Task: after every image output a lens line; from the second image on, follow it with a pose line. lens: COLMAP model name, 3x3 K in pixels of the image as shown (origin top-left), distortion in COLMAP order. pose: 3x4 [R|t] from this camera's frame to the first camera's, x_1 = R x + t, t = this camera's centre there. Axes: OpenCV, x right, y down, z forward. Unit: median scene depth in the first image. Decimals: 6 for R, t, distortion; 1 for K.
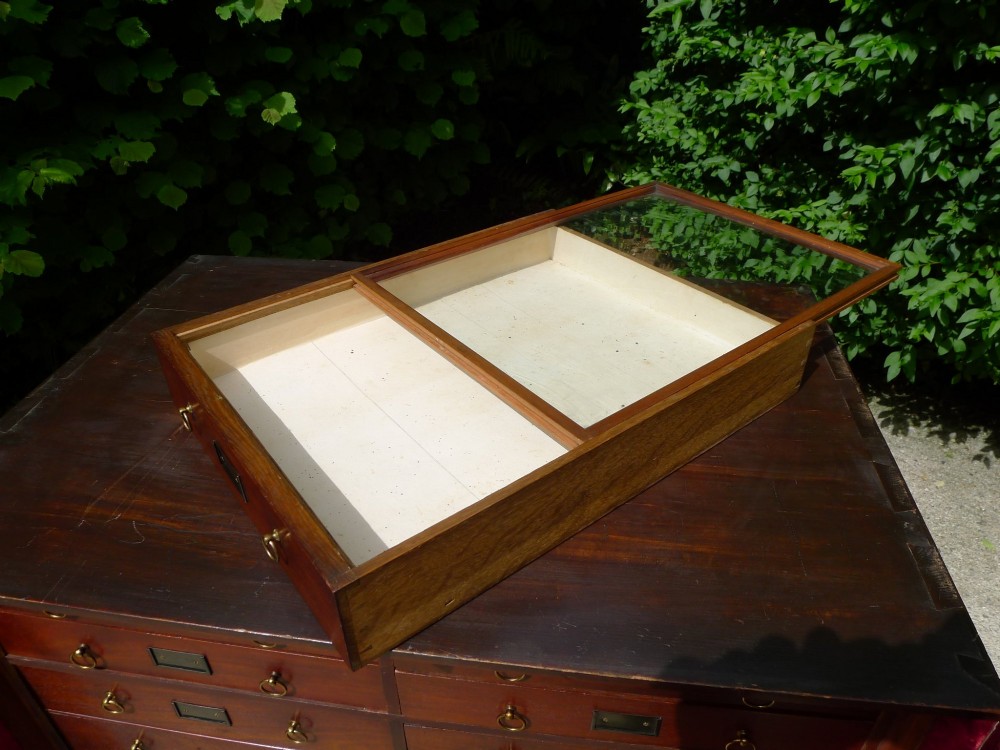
lens RADIAL K [[705.8, 0, 503.9], [0, 705.8, 371.2], [0, 0, 1]] dist [-0.059093, 0.013908]
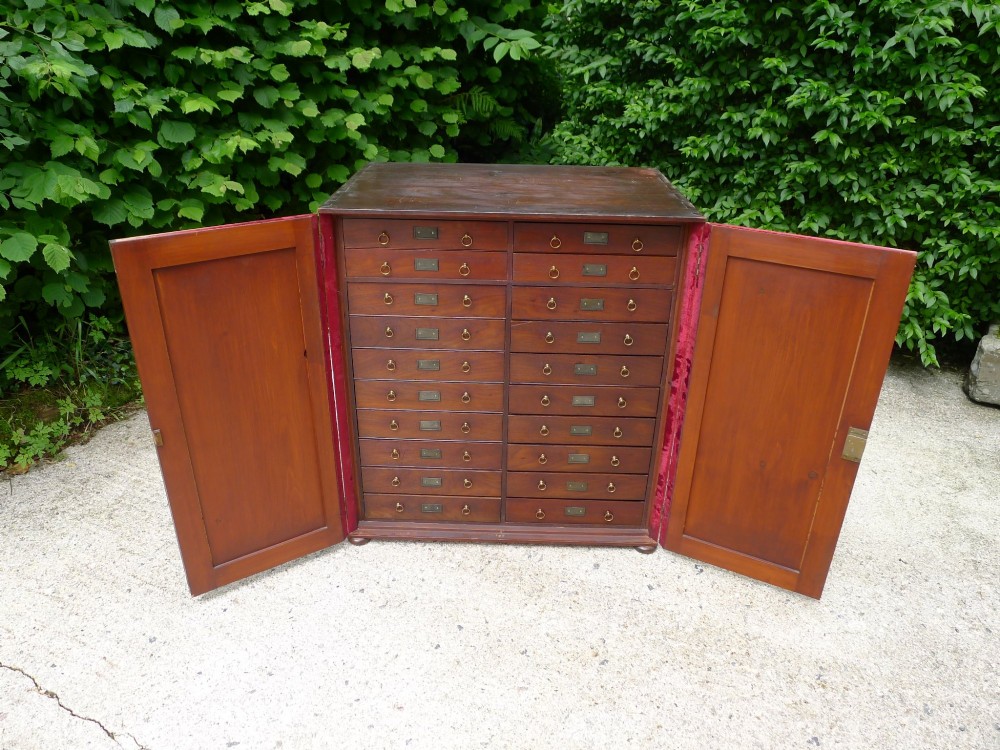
lens RADIAL K [[705.8, 0, 495.7], [0, 705.8, 374.5], [0, 0, 1]] dist [-0.059093, 0.013908]
pose [[0.993196, -0.027045, 0.113273, -0.213631], [0.041123, 0.991448, -0.123853, 0.481315], [-0.108954, 0.127669, 0.985814, -0.661318]]
